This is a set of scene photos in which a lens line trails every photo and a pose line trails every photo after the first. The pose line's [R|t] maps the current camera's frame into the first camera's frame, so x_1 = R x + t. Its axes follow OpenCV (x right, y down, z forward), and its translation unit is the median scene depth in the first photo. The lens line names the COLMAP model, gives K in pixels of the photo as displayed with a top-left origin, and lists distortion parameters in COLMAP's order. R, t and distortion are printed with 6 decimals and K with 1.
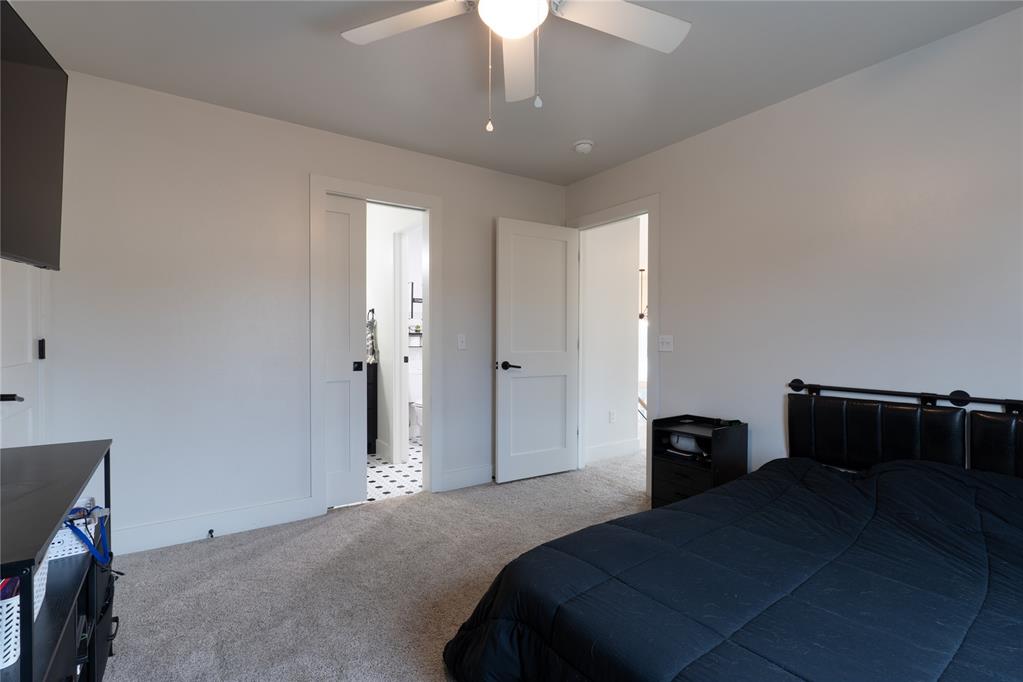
lens RADIAL K [[472.2, 0, 510.8], [0, 472.2, 338.8], [0, 0, 1]] dist [-0.002282, -0.000124]
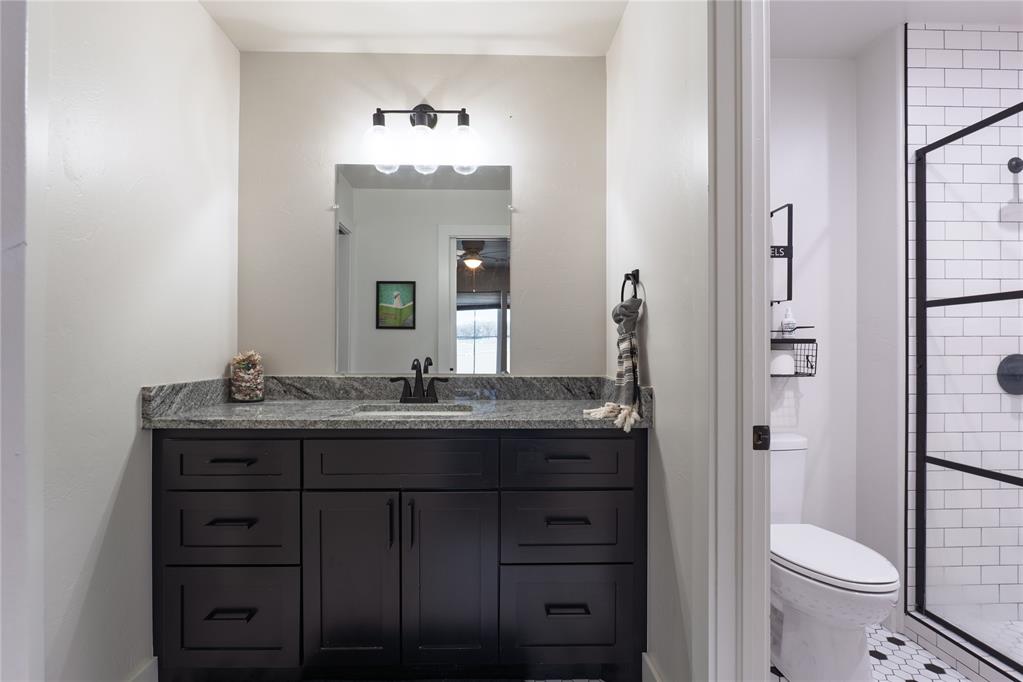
lens RADIAL K [[472.2, 0, 506.7], [0, 472.2, 348.1], [0, 0, 1]] dist [-0.002282, -0.000124]
pose [[0.839175, -0.004701, -0.543841, -0.186317], [-0.001121, 0.999946, -0.010374, -0.001378], [0.543860, 0.009315, 0.839124, 0.670024]]
